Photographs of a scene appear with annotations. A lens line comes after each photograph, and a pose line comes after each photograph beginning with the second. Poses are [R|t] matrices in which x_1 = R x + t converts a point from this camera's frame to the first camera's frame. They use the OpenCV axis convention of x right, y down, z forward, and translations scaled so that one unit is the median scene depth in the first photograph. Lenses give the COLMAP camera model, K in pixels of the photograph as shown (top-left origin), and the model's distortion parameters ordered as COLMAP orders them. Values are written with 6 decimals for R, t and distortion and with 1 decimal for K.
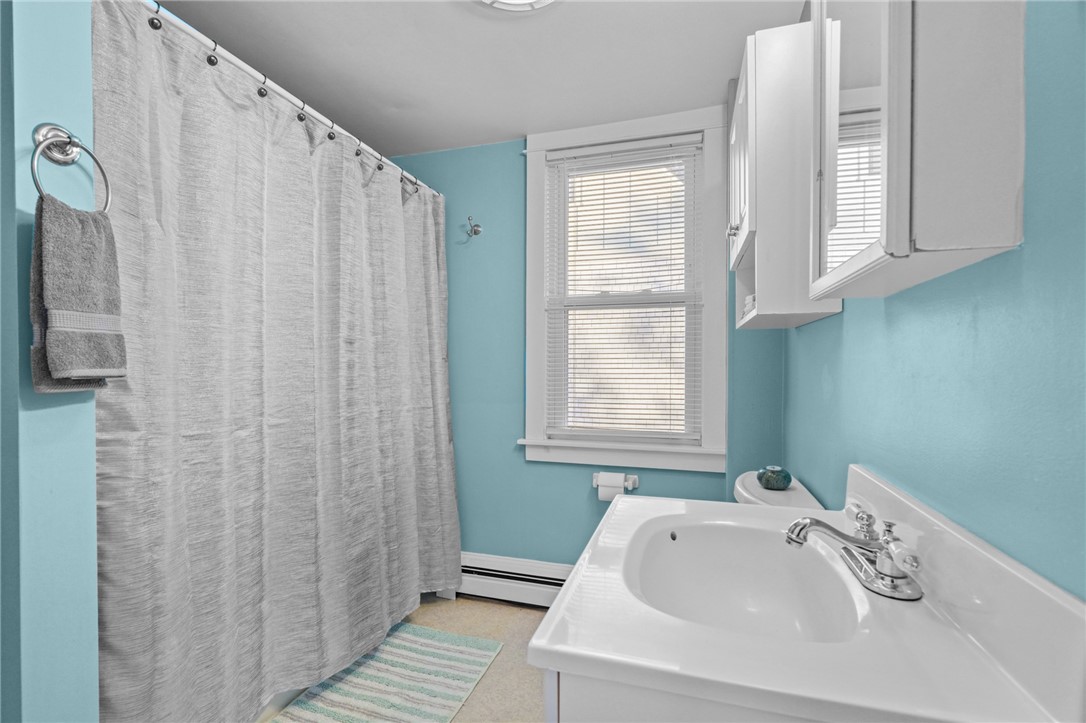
lens RADIAL K [[497.8, 0, 546.1], [0, 497.8, 371.7], [0, 0, 1]] dist [-0.002283, -0.000435]
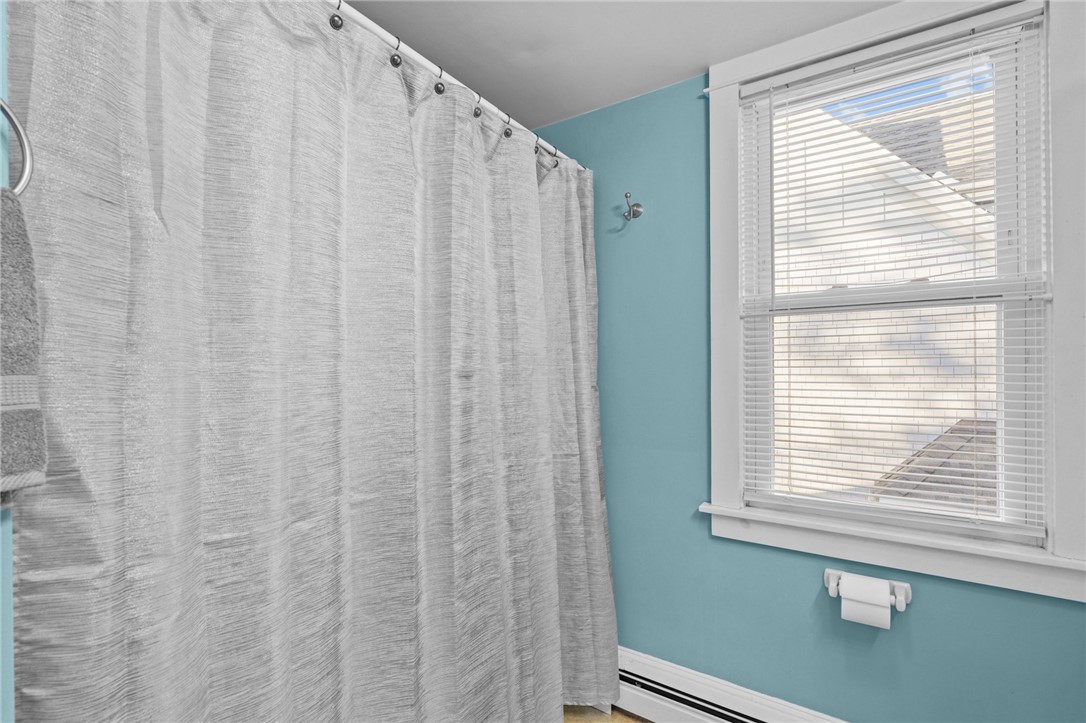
lens RADIAL K [[508.6, 0, 544.3], [0, 508.6, 366.7], [0, 0, 1]] dist [-0.001417, -0.000037]
pose [[0.959999, -0.009660, -0.279838, -0.083448], [0.005193, 0.999847, -0.016699, -0.058957], [0.279956, 0.014577, 0.959902, 0.331735]]
